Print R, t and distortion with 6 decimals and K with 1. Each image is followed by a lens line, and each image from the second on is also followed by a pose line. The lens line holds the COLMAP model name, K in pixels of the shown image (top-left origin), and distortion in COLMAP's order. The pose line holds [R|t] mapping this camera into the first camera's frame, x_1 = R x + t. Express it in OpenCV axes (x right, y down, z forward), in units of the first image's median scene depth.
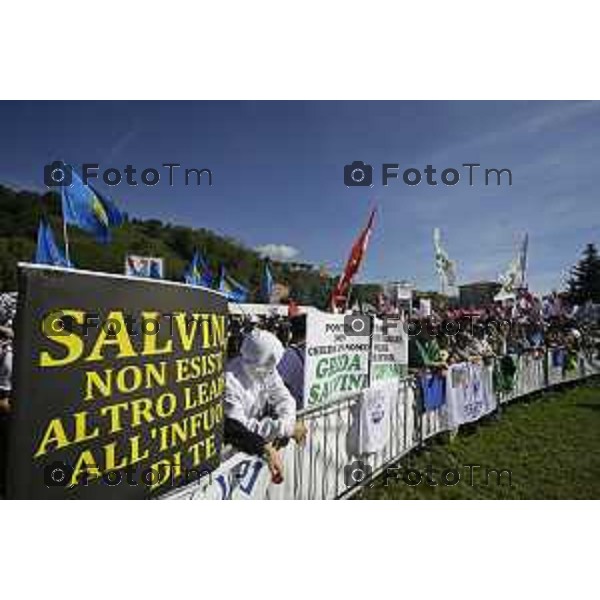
lens RADIAL K [[304.9, 0, 301.1], [0, 304.9, 301.0], [0, 0, 1]] dist [-0.019935, 0.002988]
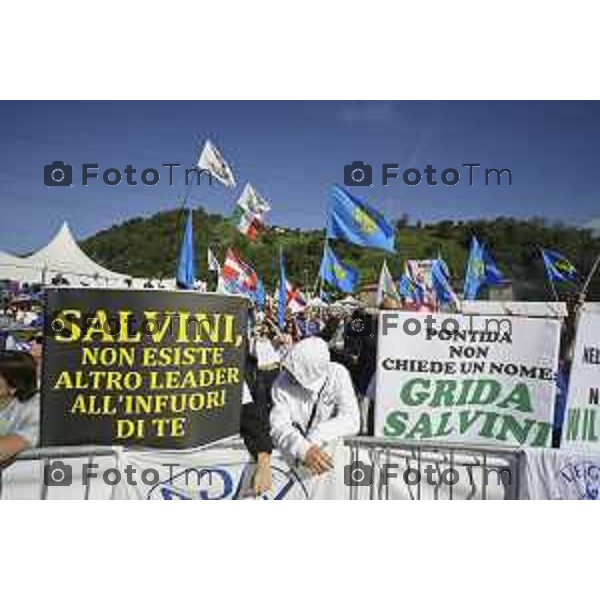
lens RADIAL K [[304.9, 0, 301.7], [0, 304.9, 300.2], [0, 0, 1]] dist [-0.019935, 0.002988]
pose [[0.574250, -0.038075, -0.817794, 0.975177], [0.030748, 0.999216, -0.024930, 0.038748], [0.818102, -0.010830, 0.574971, 0.751247]]
